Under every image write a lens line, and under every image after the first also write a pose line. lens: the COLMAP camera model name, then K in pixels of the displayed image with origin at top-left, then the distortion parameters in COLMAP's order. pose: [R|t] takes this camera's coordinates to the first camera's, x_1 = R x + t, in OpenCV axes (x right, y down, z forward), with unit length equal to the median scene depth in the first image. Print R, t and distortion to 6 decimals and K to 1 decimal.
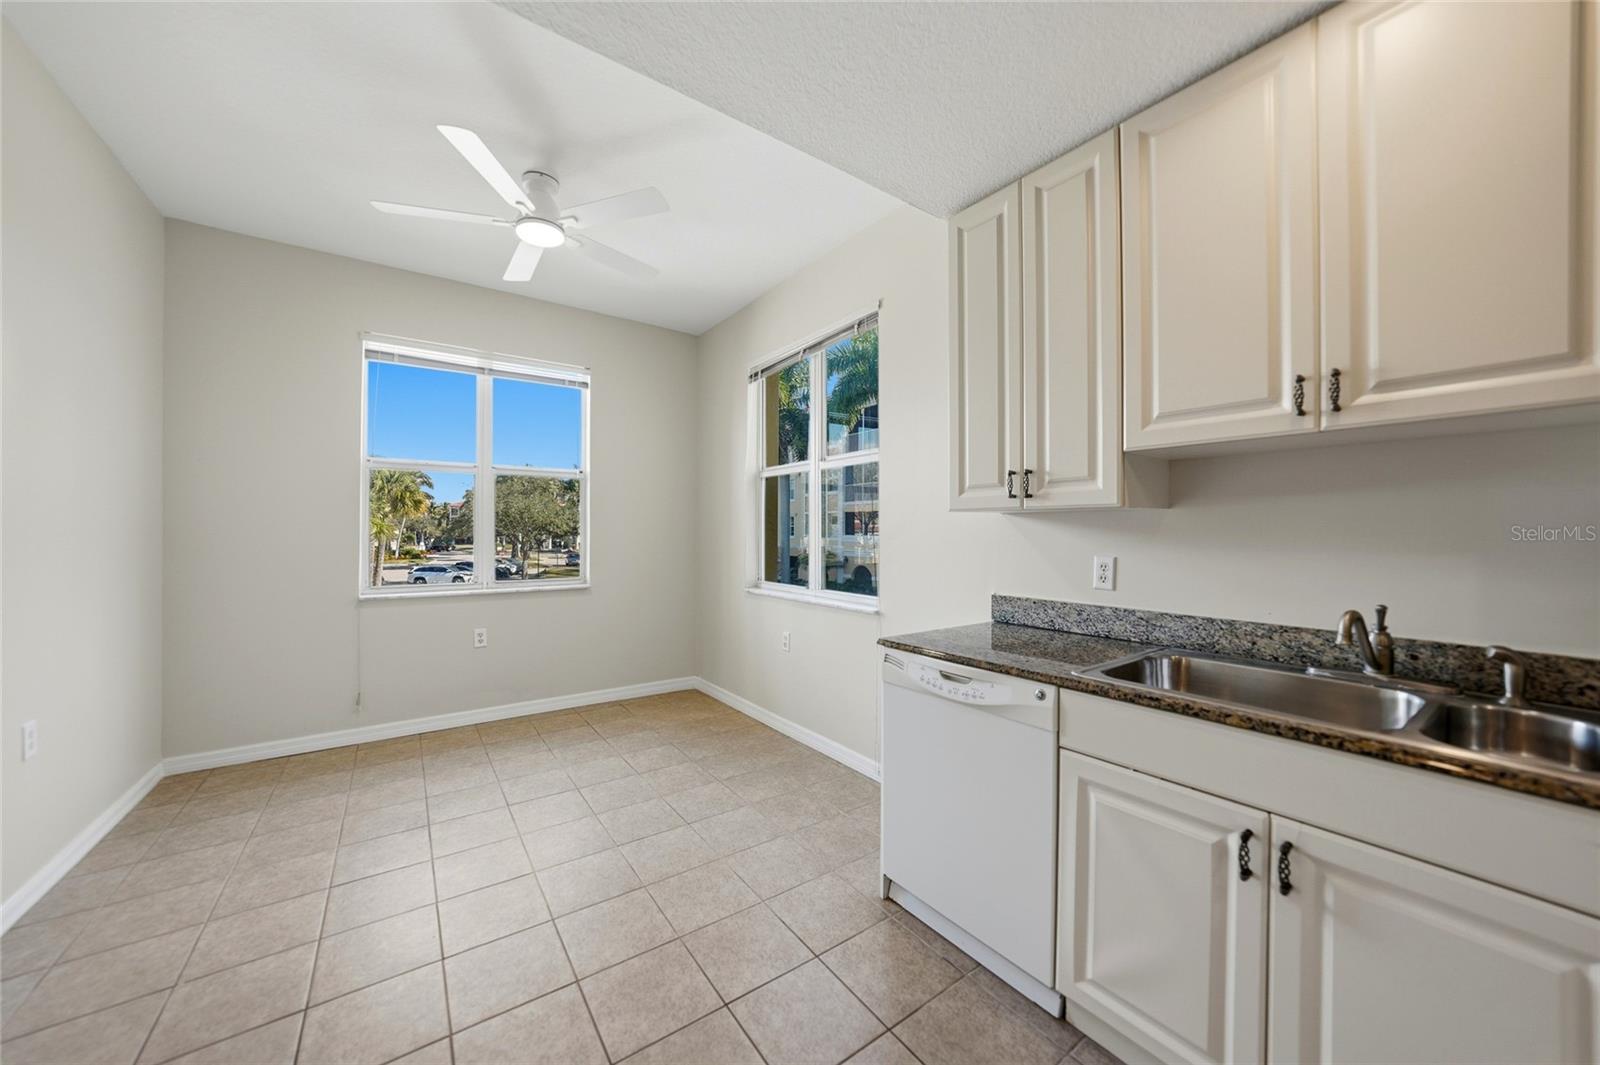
lens RADIAL K [[565.5, 0, 803.5], [0, 565.5, 529.9], [0, 0, 1]] dist [-0.031434, 0.006756]
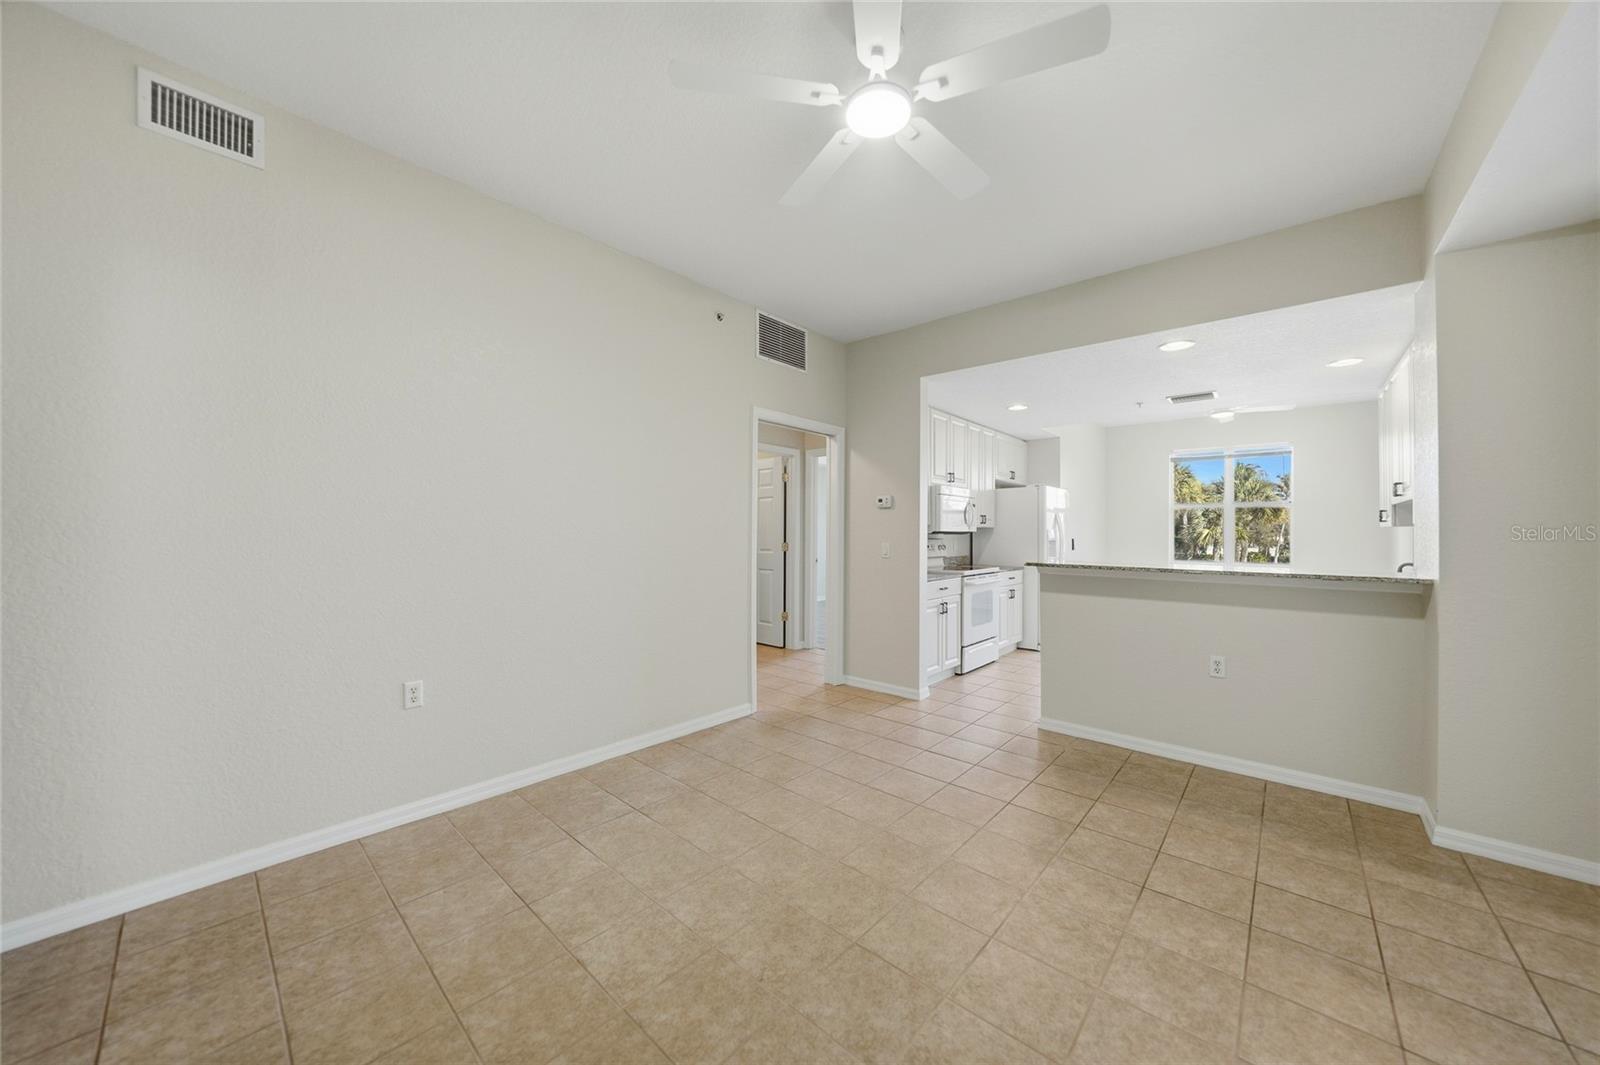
lens RADIAL K [[556.9, 0, 802.7], [0, 556.9, 530.4], [0, 0, 1]] dist [-0.031740, 0.008230]
pose [[0.215129, -0.007158, -0.976559, 1.157772], [-0.003457, 0.999961, -0.008091, 0.002471], [0.976579, 0.005116, 0.215096, -1.032372]]
